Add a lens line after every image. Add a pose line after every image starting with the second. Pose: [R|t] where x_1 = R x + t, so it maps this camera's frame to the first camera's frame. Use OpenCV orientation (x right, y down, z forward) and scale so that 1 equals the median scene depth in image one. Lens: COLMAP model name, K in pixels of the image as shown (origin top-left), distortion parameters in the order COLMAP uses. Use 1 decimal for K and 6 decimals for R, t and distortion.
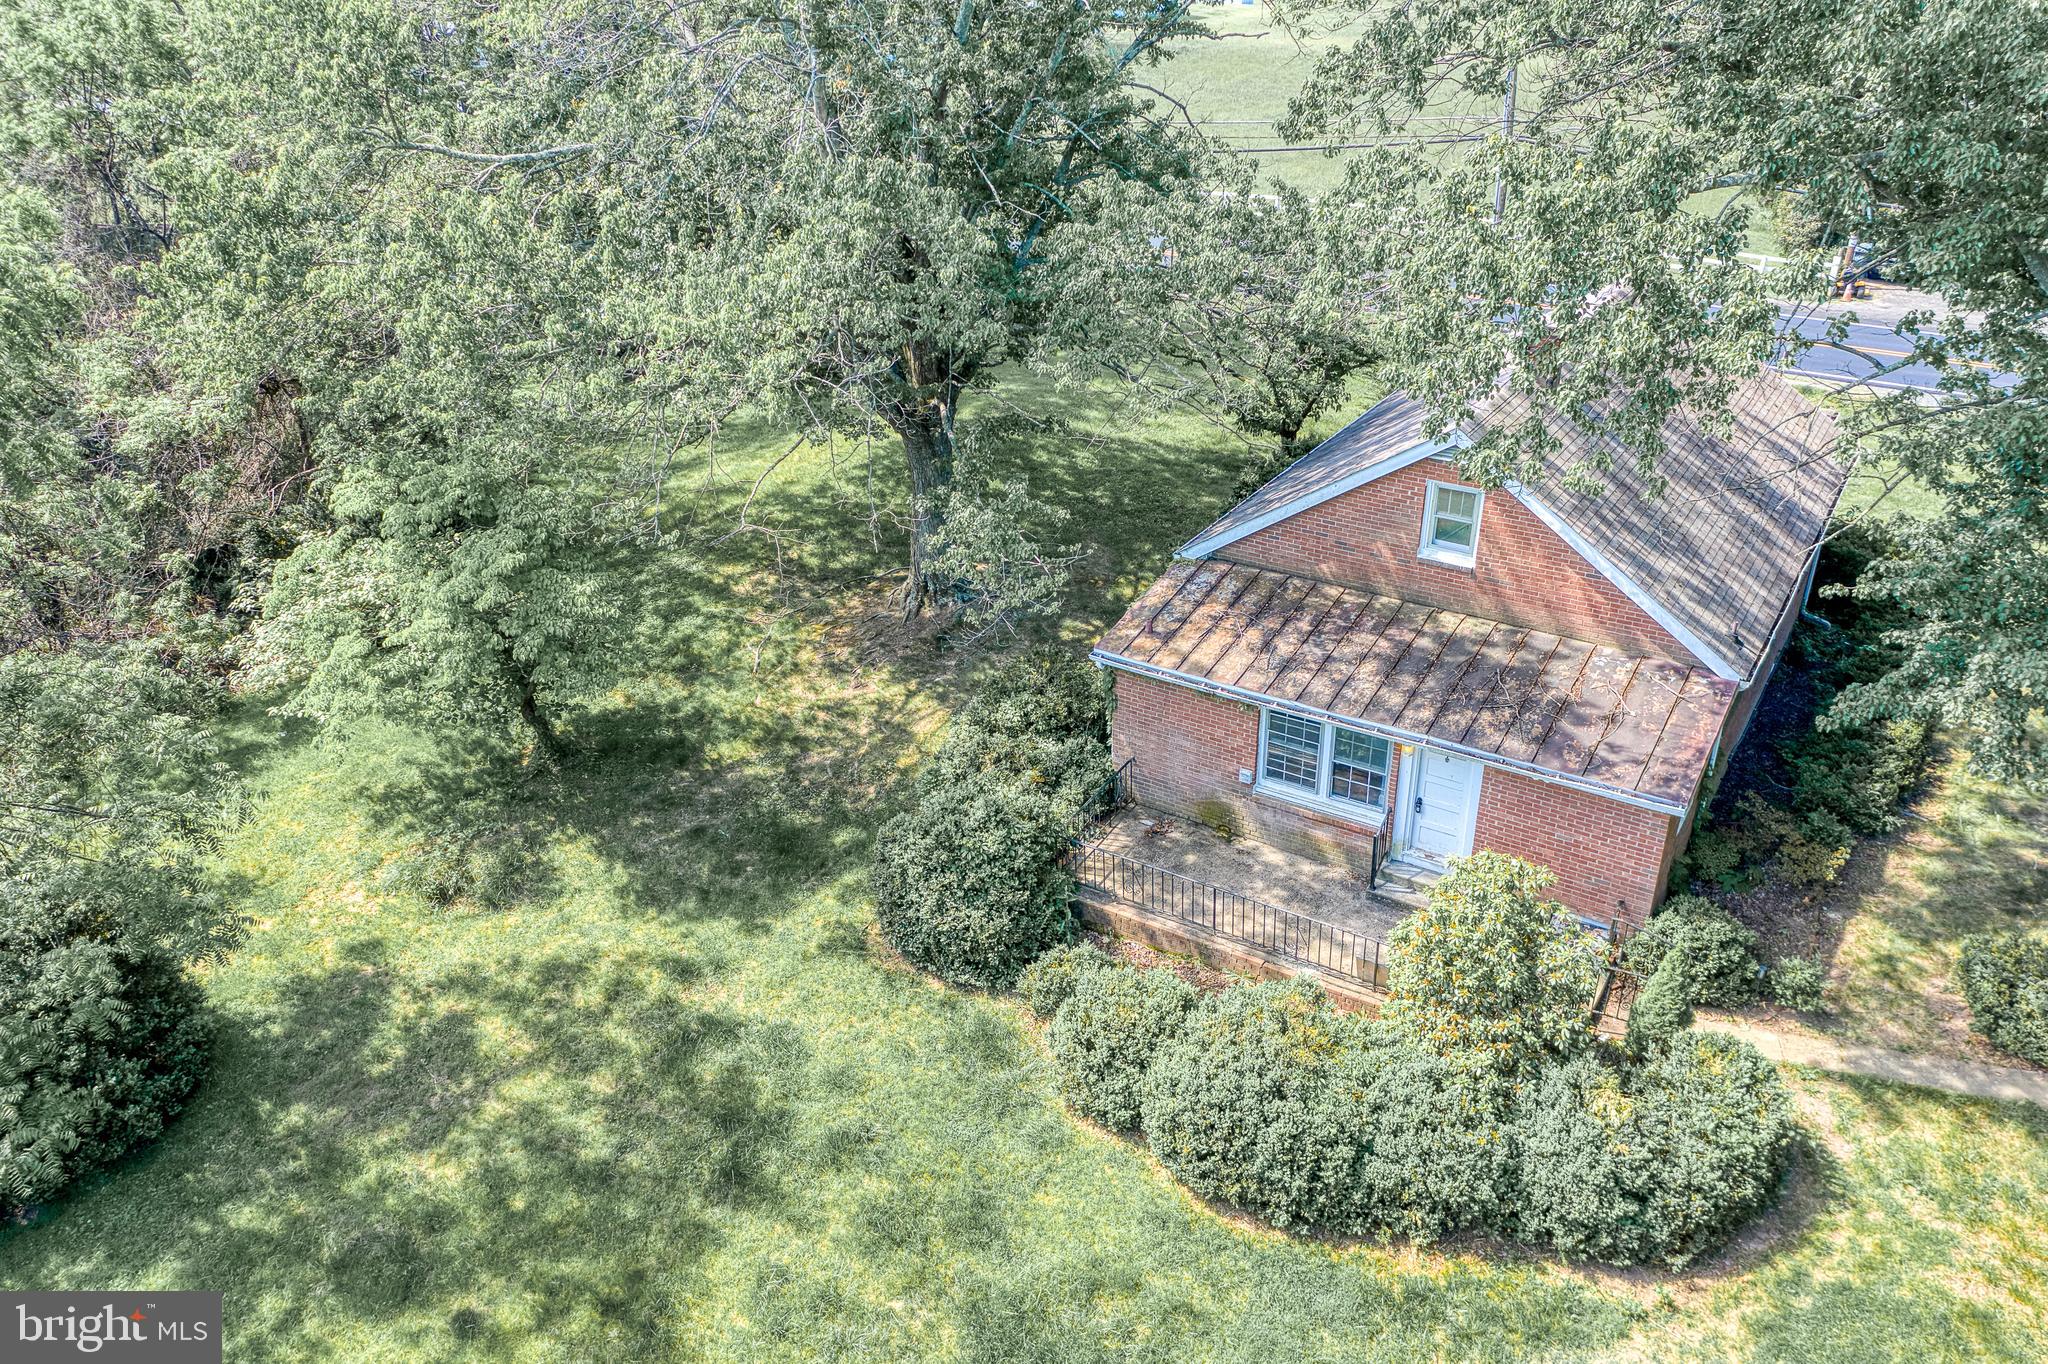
lens RADIAL K [[1549.3, 0, 1024.0], [0, 1549.3, 671.6], [0, 0, 1]] dist [0.041147, -0.002772]
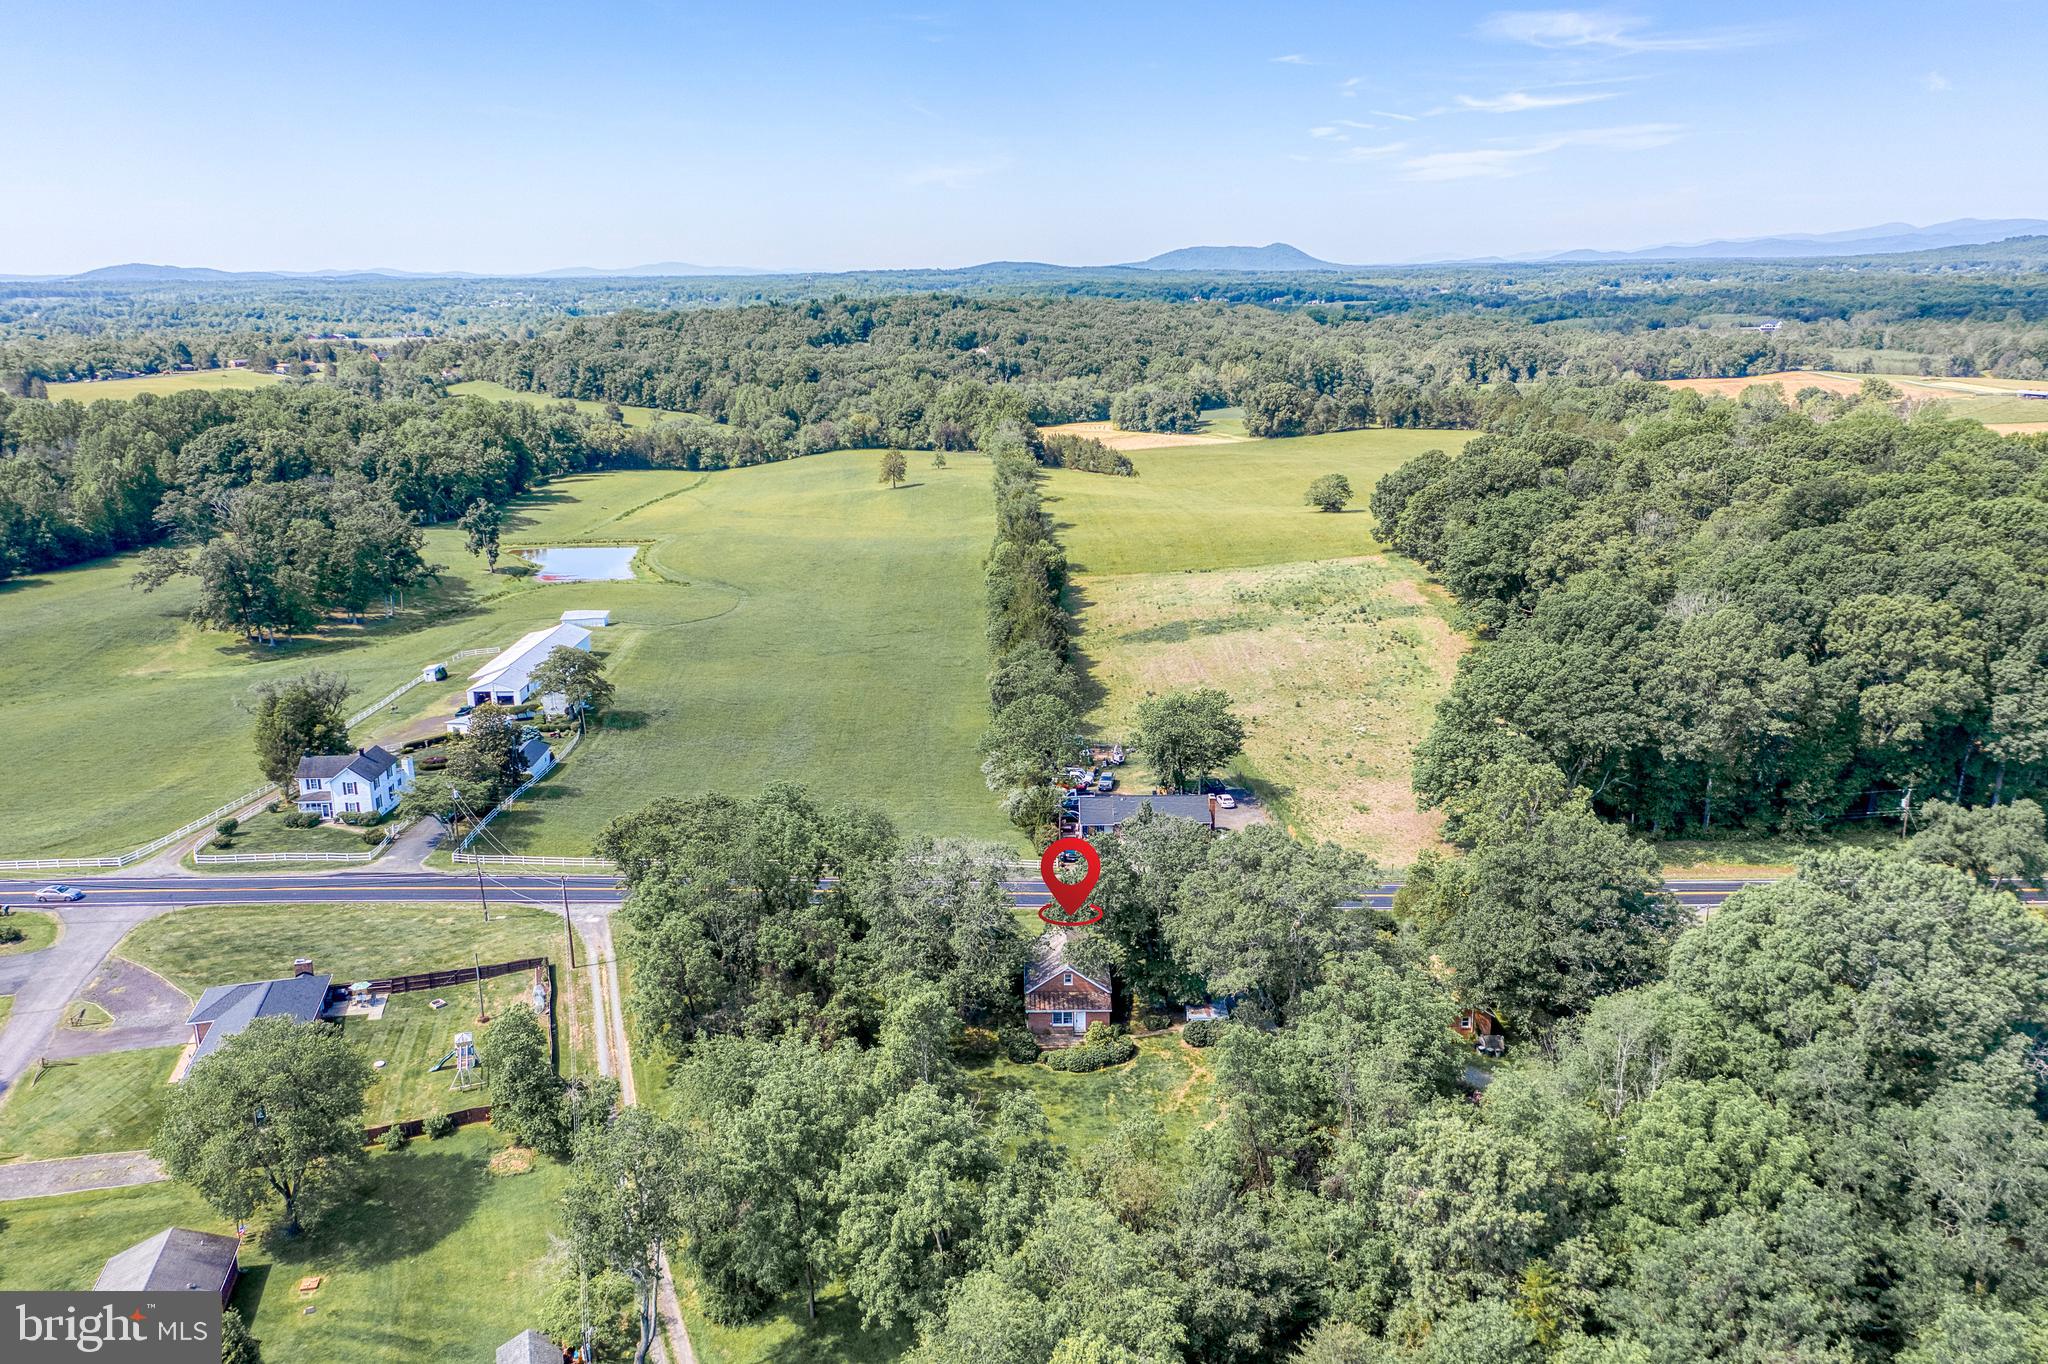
lens RADIAL K [[1549.3, 0, 1024.0], [0, 1549.3, 671.6], [0, 0, 1]] dist [0.041147, -0.002772]
pose [[0.846794, -0.132883, 0.515055, -3.388931], [0.243742, 0.957587, -0.153679, -0.408750], [-0.472789, 0.255675, 0.843268, -5.261346]]
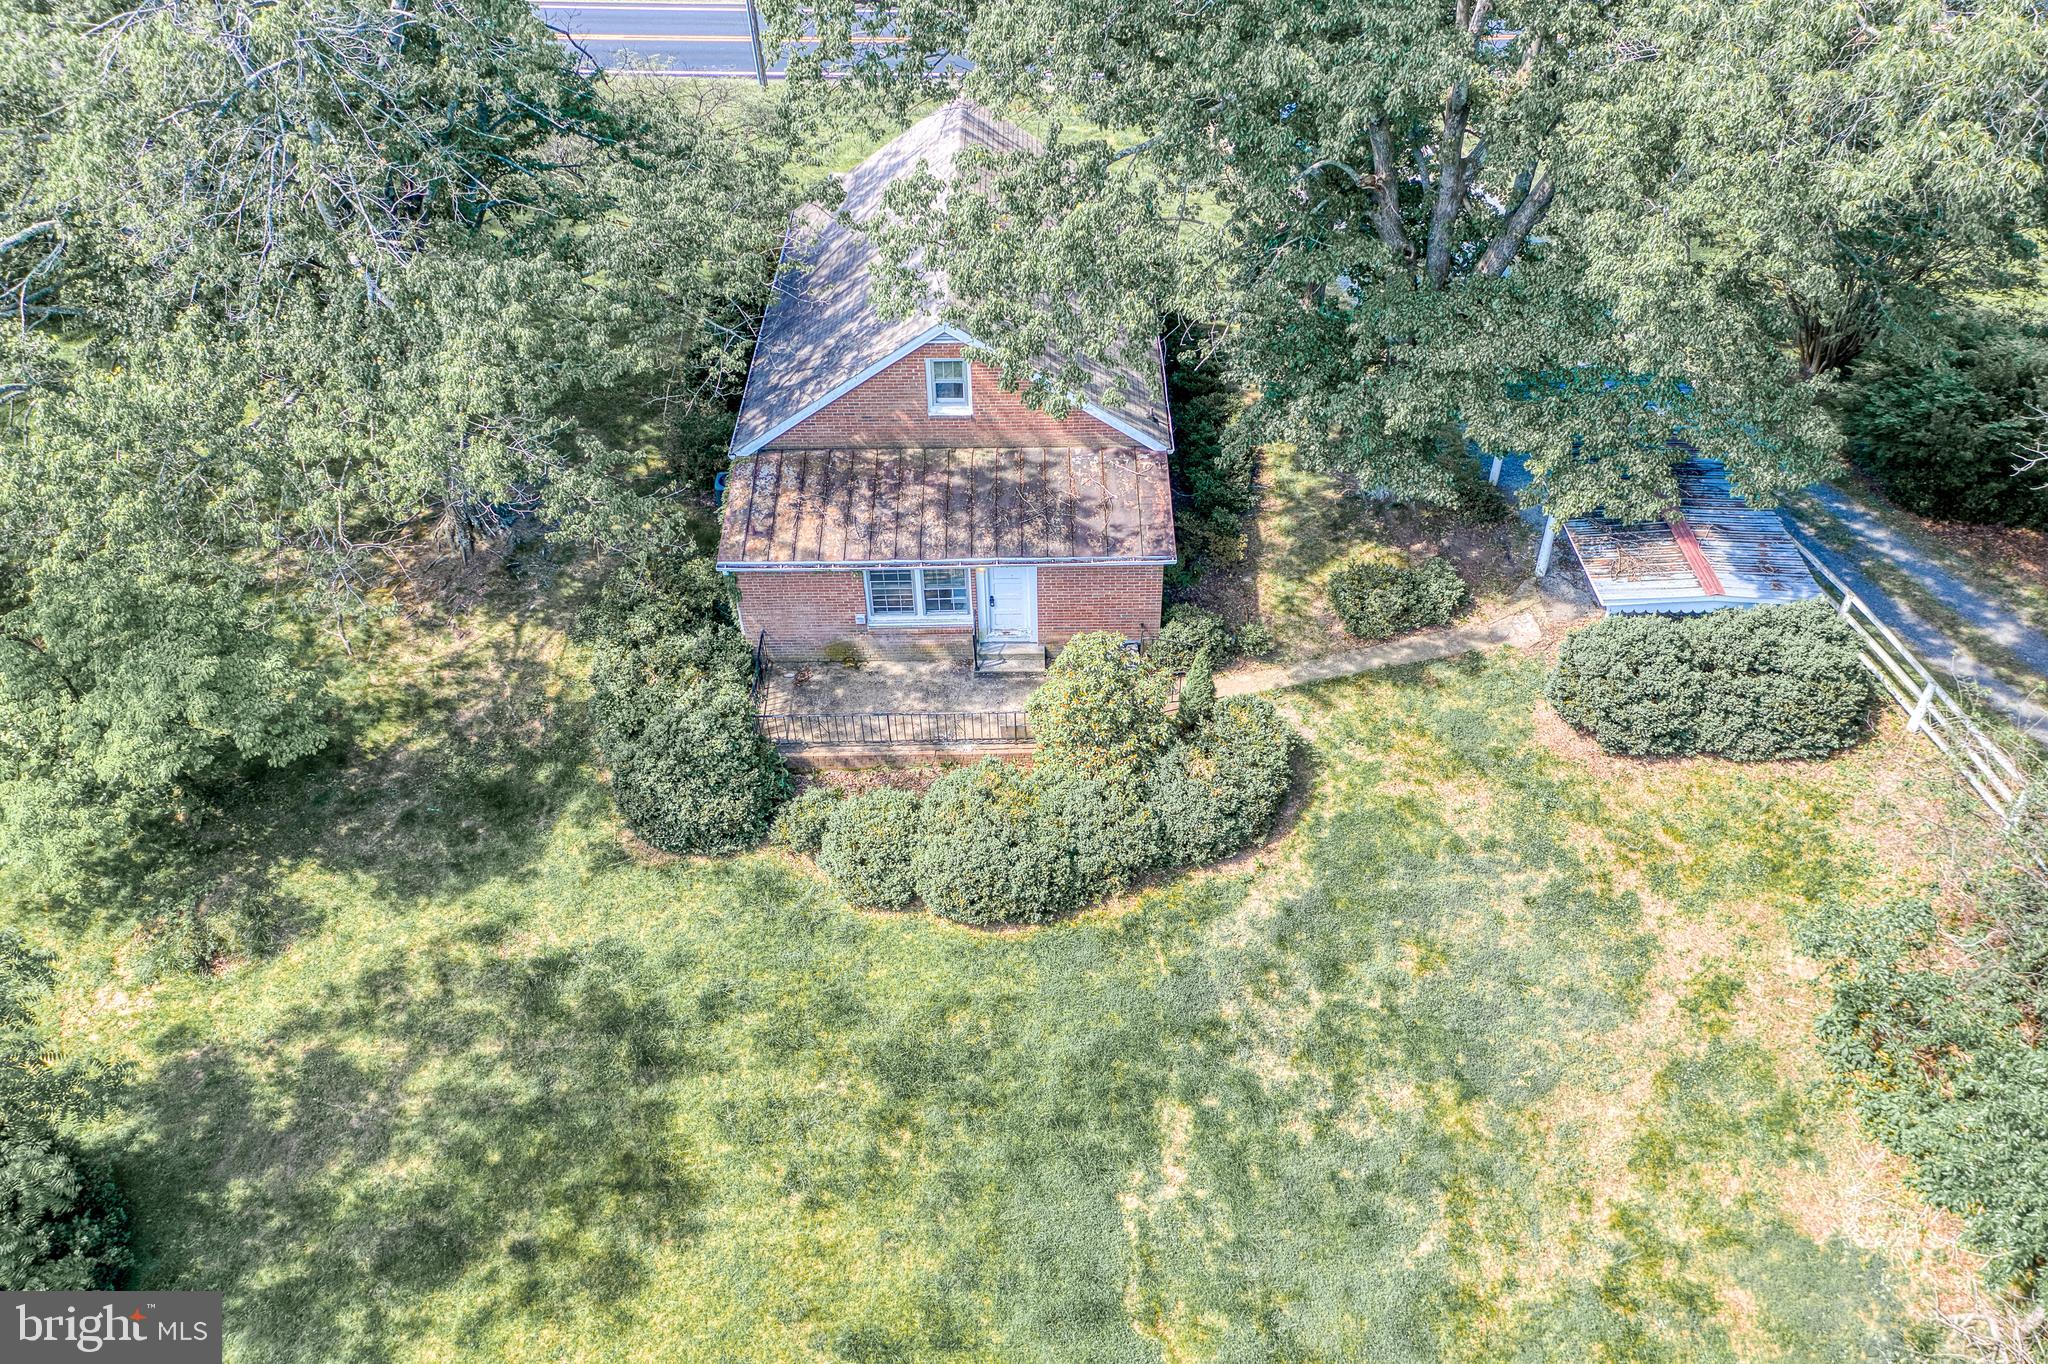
lens RADIAL K [[1549.3, 0, 1024.0], [0, 1549.3, 671.6], [0, 0, 1]] dist [0.041147, -0.002772]
pose [[0.846425, -0.350656, 0.400755, -0.292431], [0.250803, 0.926396, 0.280871, -0.234684], [-0.469747, -0.137226, 0.872071, -0.208568]]
